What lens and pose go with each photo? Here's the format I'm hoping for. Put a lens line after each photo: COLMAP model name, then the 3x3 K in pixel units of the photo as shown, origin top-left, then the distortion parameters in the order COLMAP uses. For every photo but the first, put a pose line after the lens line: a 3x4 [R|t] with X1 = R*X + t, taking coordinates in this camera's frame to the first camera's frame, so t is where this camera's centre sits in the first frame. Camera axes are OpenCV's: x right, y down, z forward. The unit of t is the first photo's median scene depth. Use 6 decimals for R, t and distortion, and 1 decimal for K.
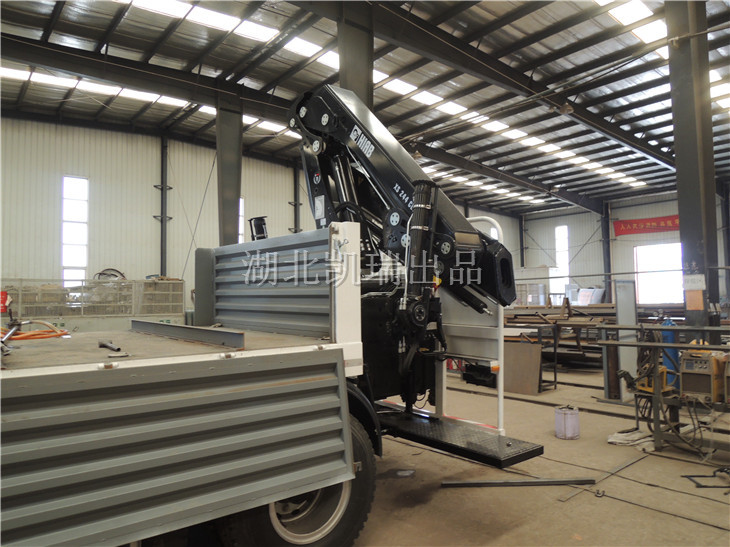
lens RADIAL K [[523.5, 0, 366.6], [0, 523.5, 270.6], [0, 0, 1]] dist [-0.009767, -0.008676]
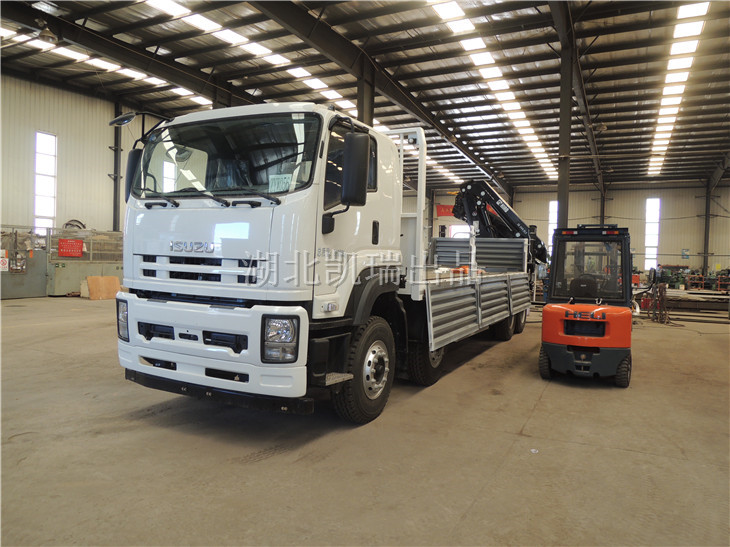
lens RADIAL K [[523.5, 0, 372.3], [0, 523.5, 262.1], [0, 0, 1]] dist [-0.009767, -0.008676]
pose [[0.912972, 0.032277, 0.406743, -0.340055], [-0.058771, 0.996874, 0.052809, -0.008835], [-0.403767, -0.072118, 0.912015, -0.255632]]
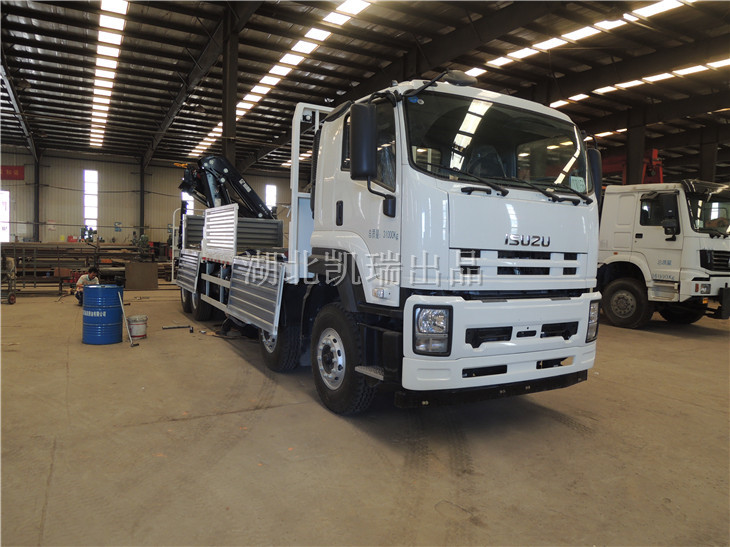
lens RADIAL K [[523.5, 0, 373.0], [0, 523.5, 264.7], [0, 0, 1]] dist [-0.009767, -0.008676]
pose [[0.166769, -0.022036, 0.985750, -0.500331], [-0.080217, 0.996133, 0.035839, 0.004854], [-0.982728, -0.085051, 0.164356, -0.047324]]
